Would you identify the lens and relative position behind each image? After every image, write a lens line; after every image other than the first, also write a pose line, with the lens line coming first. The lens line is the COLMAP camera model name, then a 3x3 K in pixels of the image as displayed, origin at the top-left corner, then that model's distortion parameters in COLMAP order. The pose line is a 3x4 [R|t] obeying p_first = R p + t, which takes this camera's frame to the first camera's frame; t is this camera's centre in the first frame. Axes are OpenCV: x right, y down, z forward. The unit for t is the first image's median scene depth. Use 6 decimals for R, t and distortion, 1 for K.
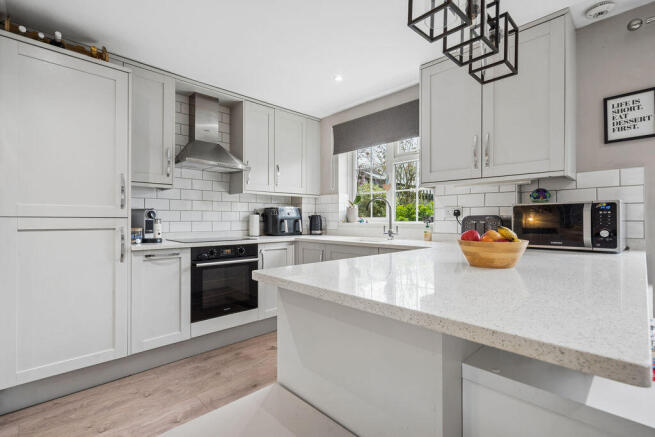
lens RADIAL K [[298.7, 0, 327.5], [0, 298.7, 218.5], [0, 0, 1]] dist [-0.002591, -0.000054]
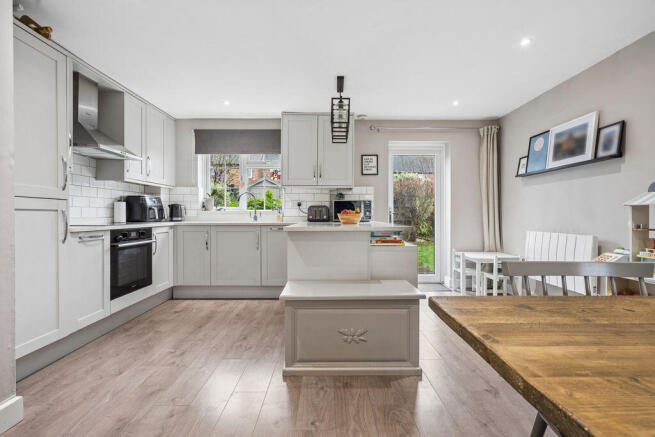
lens RADIAL K [[298.0, 0, 326.5], [0, 298.0, 216.3], [0, 0, 1]] dist [-0.000438, 0.000289]
pose [[0.693581, -0.002626, 0.720374, -0.619007], [-0.003566, 0.999969, 0.007079, 0.033916], [-0.720370, -0.007479, 0.693550, -0.266475]]
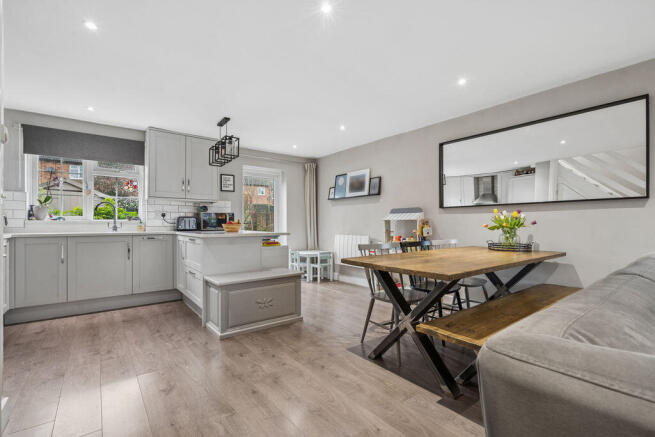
lens RADIAL K [[298.8, 0, 326.6], [0, 298.8, 224.0], [0, 0, 1]] dist [0.000762, 0.000711]
pose [[0.111928, 0.001221, 0.993716, -1.135437], [-0.003609, 0.999993, -0.000822, 0.031202], [-0.993710, -0.003495, 0.111932, -0.168987]]
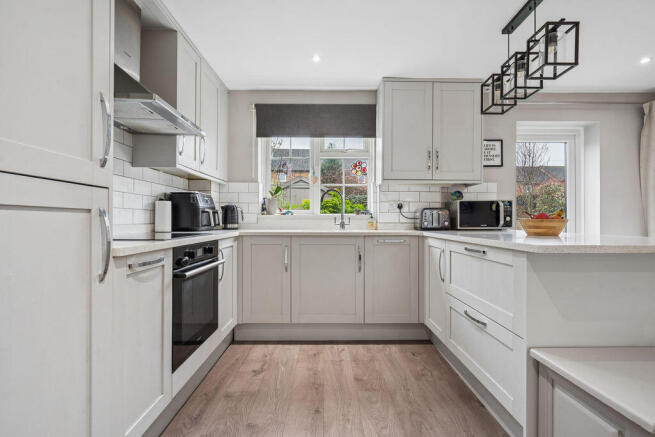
lens RADIAL K [[298.7, 0, 327.5], [0, 298.7, 218.5], [0, 0, 1]] dist [-0.002591, -0.000054]
pose [[0.691037, 0.007050, 0.722785, -0.607133], [-0.005316, 0.999975, -0.004671, 0.036143], [-0.722800, -0.000615, 0.691057, 0.324549]]
